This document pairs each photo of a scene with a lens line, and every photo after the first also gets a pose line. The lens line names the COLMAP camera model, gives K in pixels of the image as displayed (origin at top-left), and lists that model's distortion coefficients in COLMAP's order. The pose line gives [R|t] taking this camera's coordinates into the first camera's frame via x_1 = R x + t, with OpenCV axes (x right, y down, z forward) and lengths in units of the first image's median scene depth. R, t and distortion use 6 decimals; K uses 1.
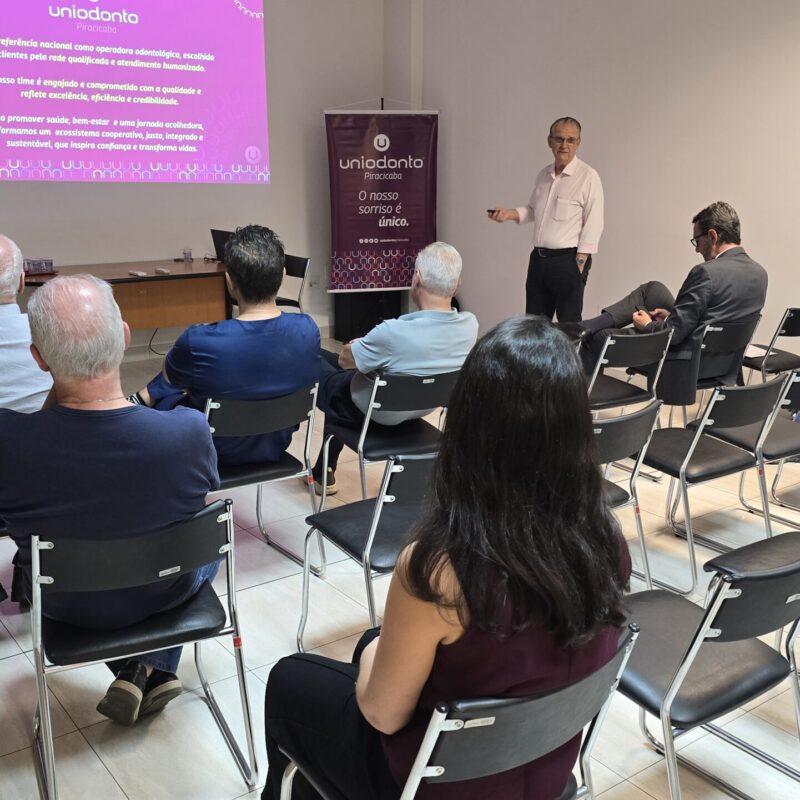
lens RADIAL K [[955.1, 0, 400.0], [0, 955.1, 400.0], [0, 0, 1]] dist [0.033367, -0.054145]
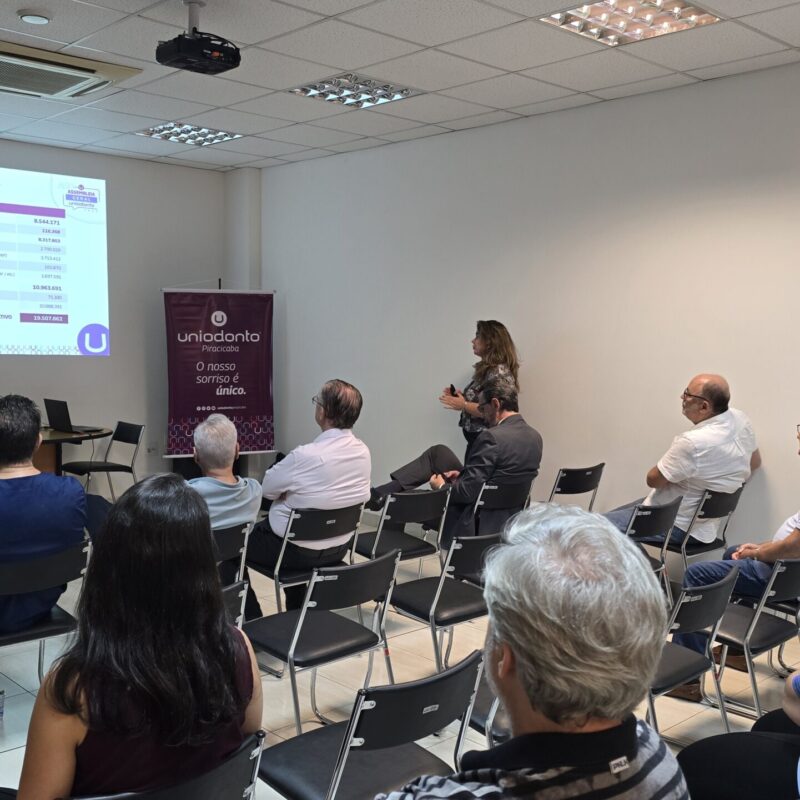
lens RADIAL K [[955.1, 0, 400.0], [0, 955.1, 400.0], [0, 0, 1]] dist [0.033367, -0.054145]
pose [[0.993792, -0.001541, 0.111242, 0.063568], [0.020539, 0.985259, -0.169831, 0.007857], [-0.109341, 0.171062, 0.979174, -0.058206]]
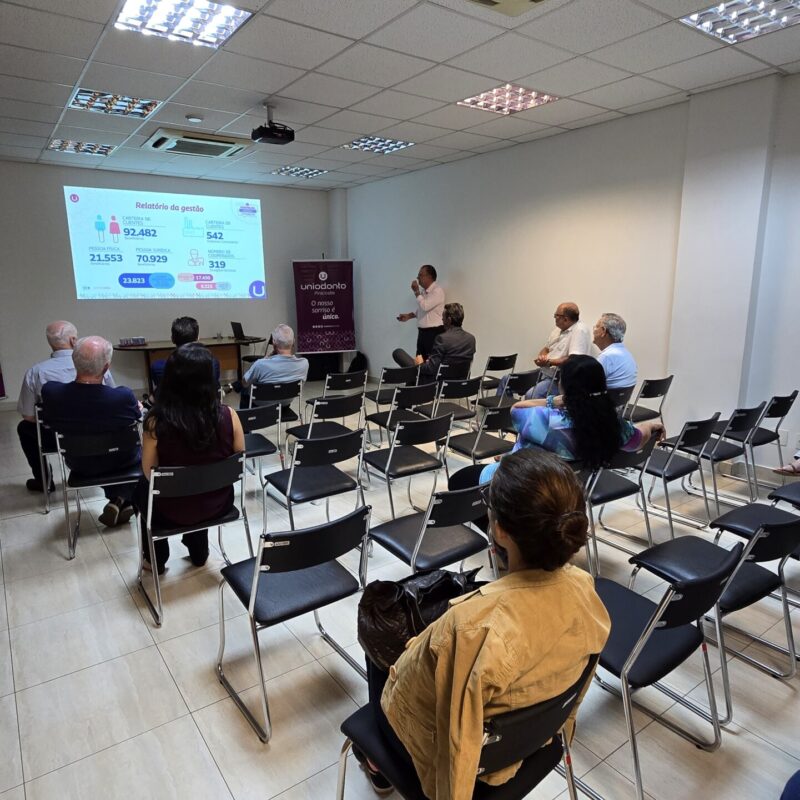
lens RADIAL K [[585.7, 0, 380.8], [0, 585.7, 387.8], [0, 0, 1]] dist [-0.002811, 0.058762]
pose [[0.998618, -0.004581, -0.052365, 0.157757], [0.001086, 0.997781, -0.066575, 0.033849], [0.052553, 0.066427, 0.996406, -0.152400]]
